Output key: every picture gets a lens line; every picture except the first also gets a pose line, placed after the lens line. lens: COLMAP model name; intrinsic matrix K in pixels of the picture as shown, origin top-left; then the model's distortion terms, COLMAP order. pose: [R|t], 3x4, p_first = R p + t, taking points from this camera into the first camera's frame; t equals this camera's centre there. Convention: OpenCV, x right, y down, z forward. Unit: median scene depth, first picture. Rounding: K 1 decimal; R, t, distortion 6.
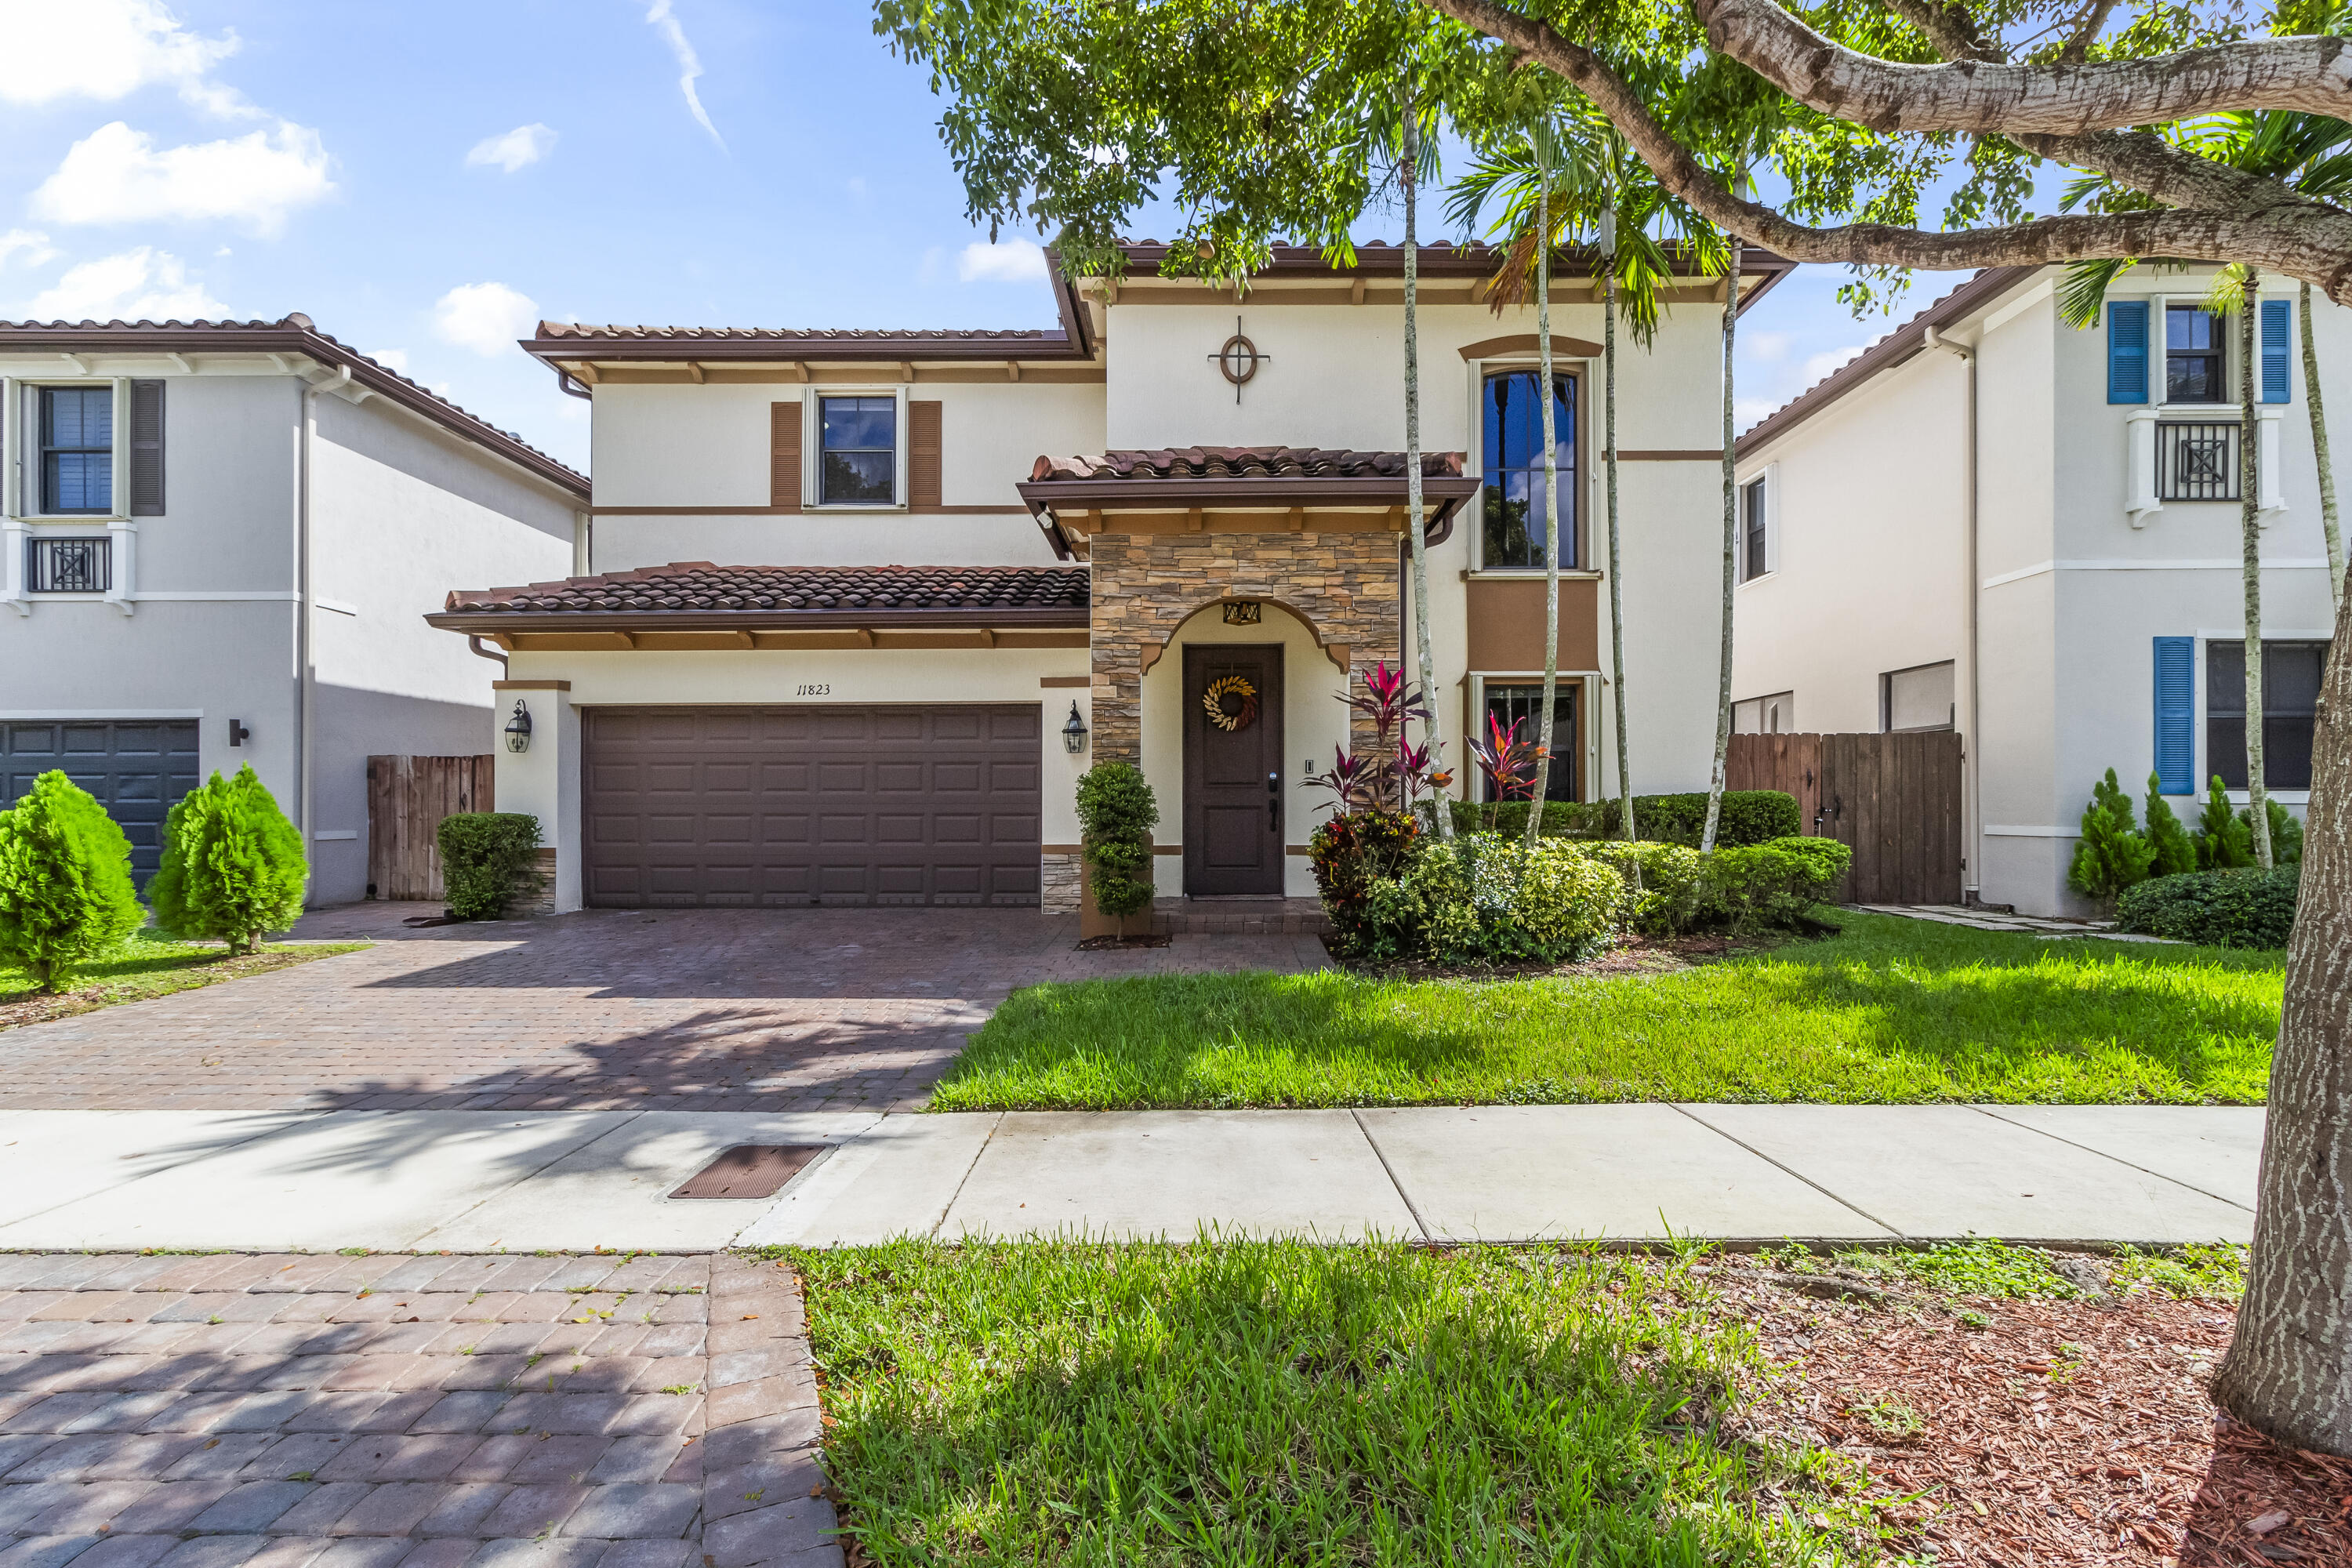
lens RADIAL K [[1084.8, 0, 1176.0], [0, 1084.8, 784.0], [0, 0, 1]] dist [0.000284, 0.000021]
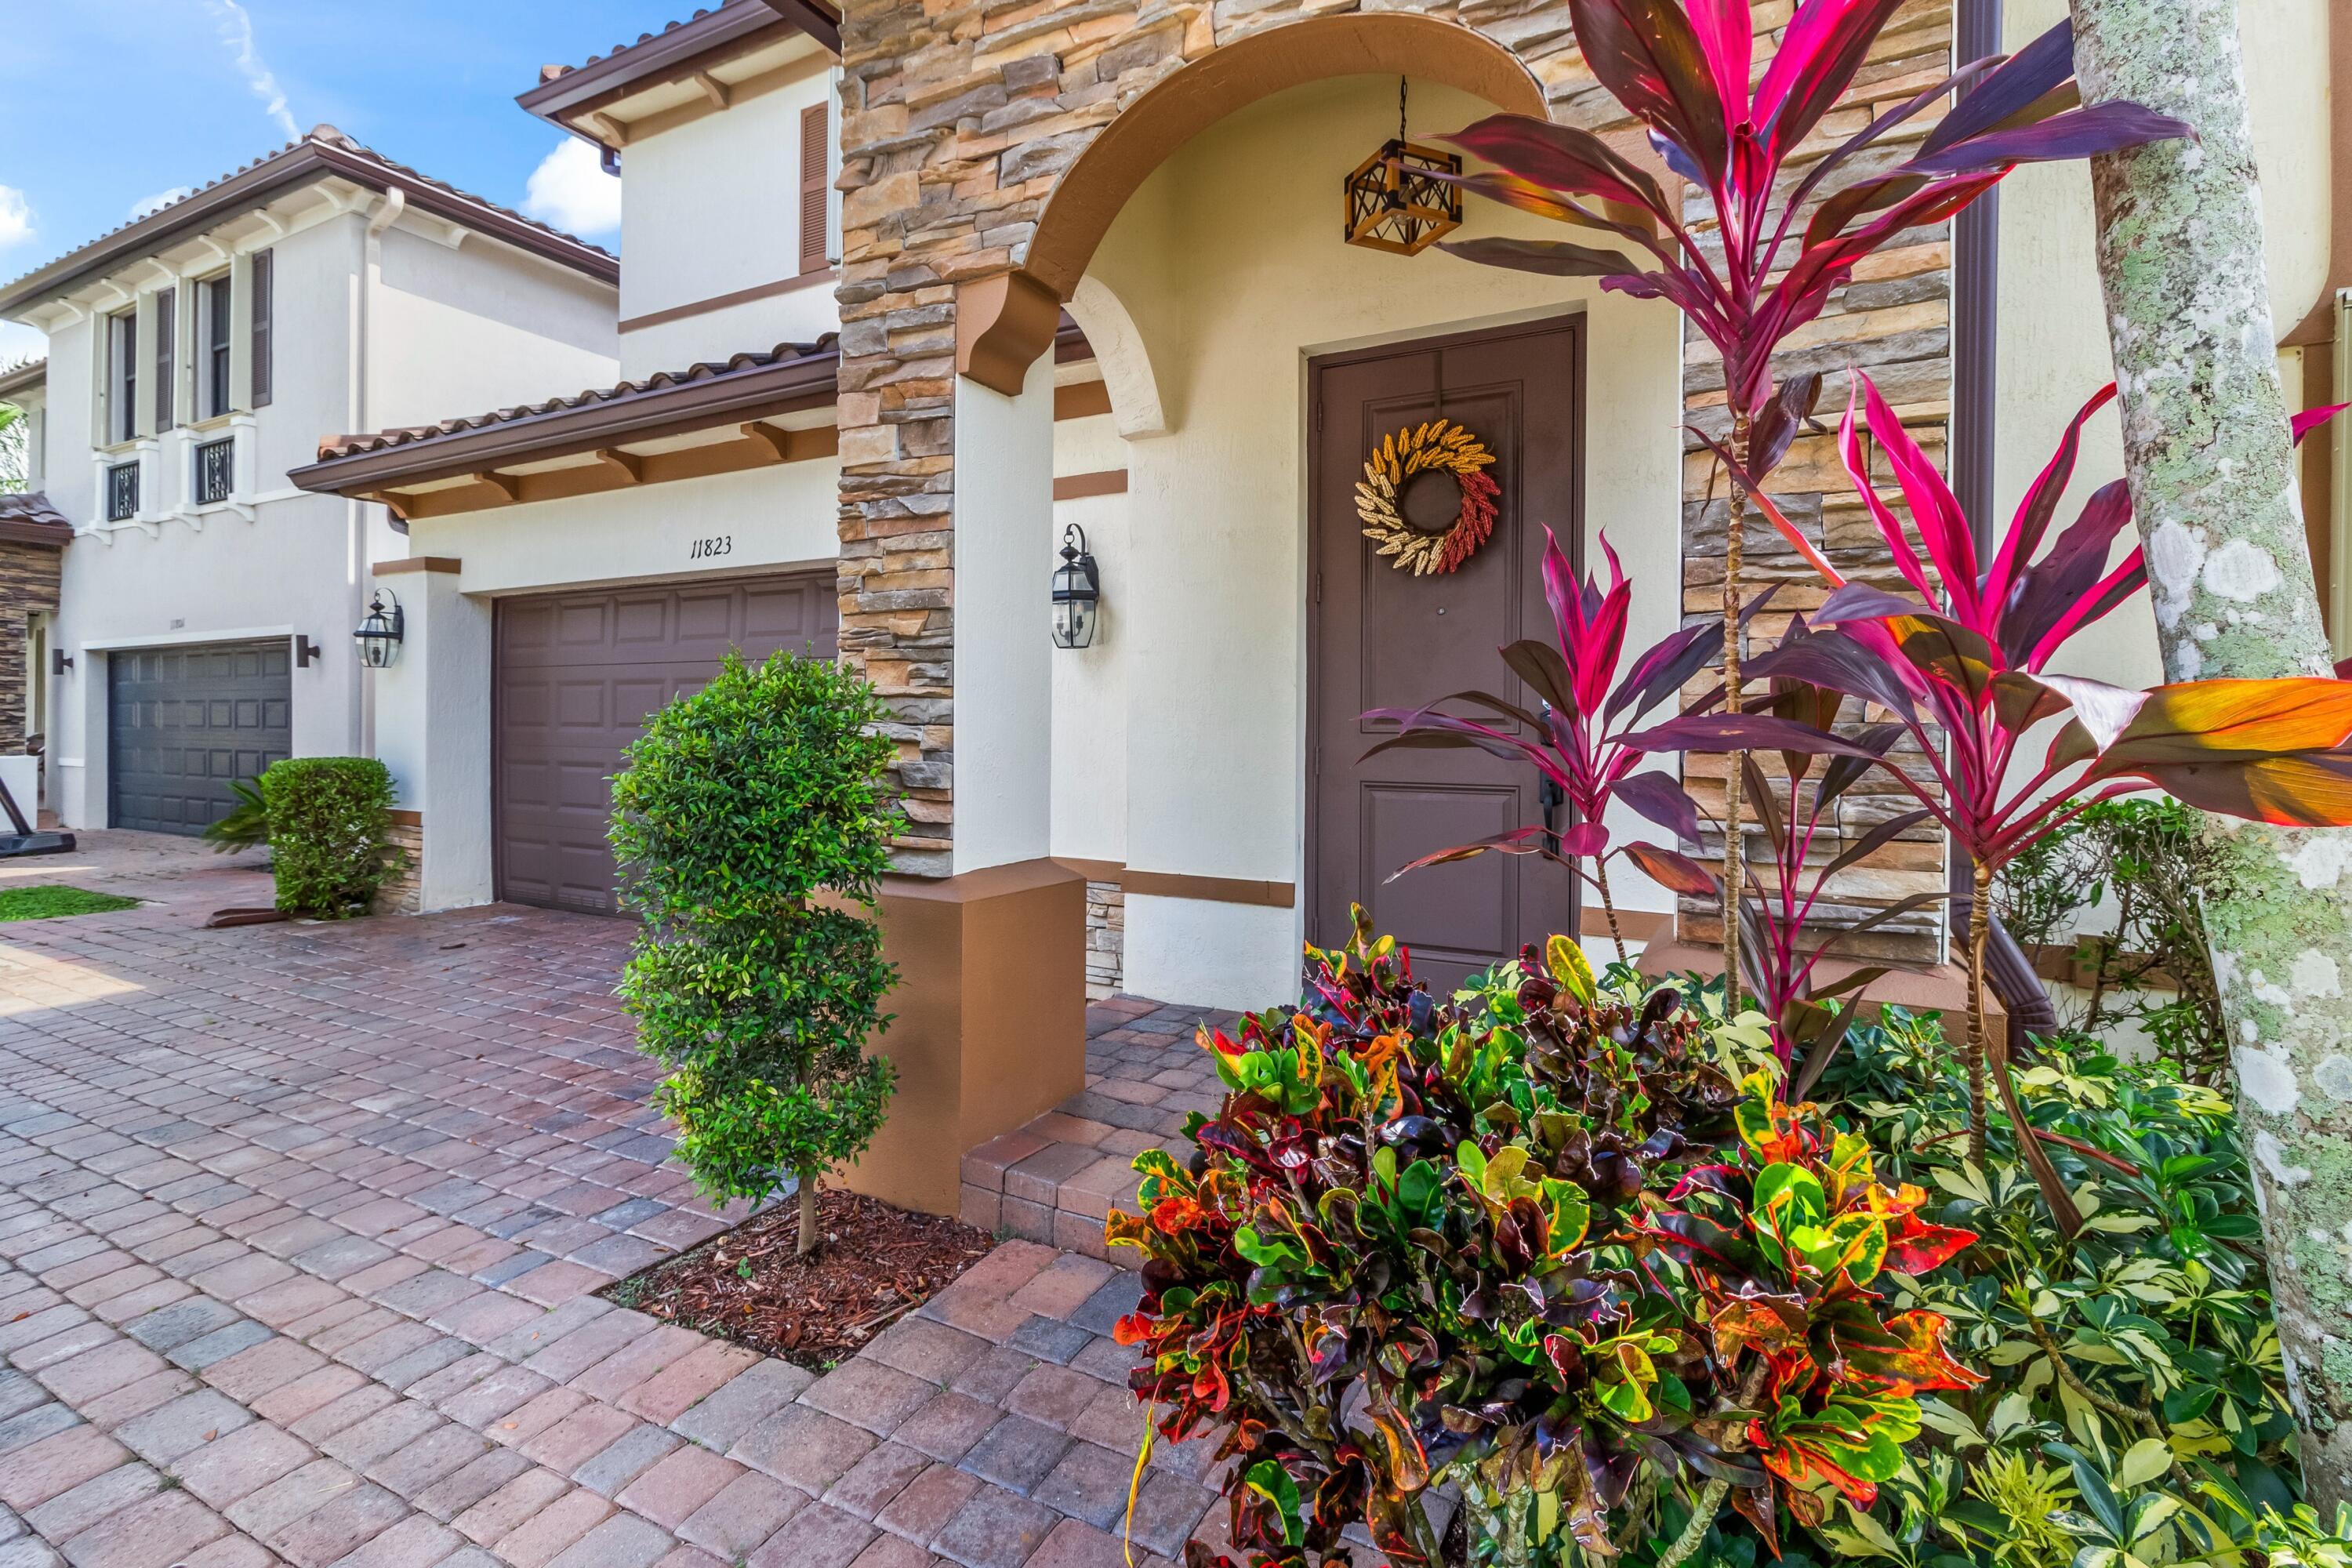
lens RADIAL K [[1093.7, 0, 1181.2], [0, 1093.7, 743.1], [0, 0, 1]] dist [-0.000128, 0.000125]
pose [[0.887507, 0.015873, -0.460520, 0.143550], [-0.000419, 0.999434, 0.033640, -0.004753], [0.460793, -0.029663, 0.887012, 0.613614]]
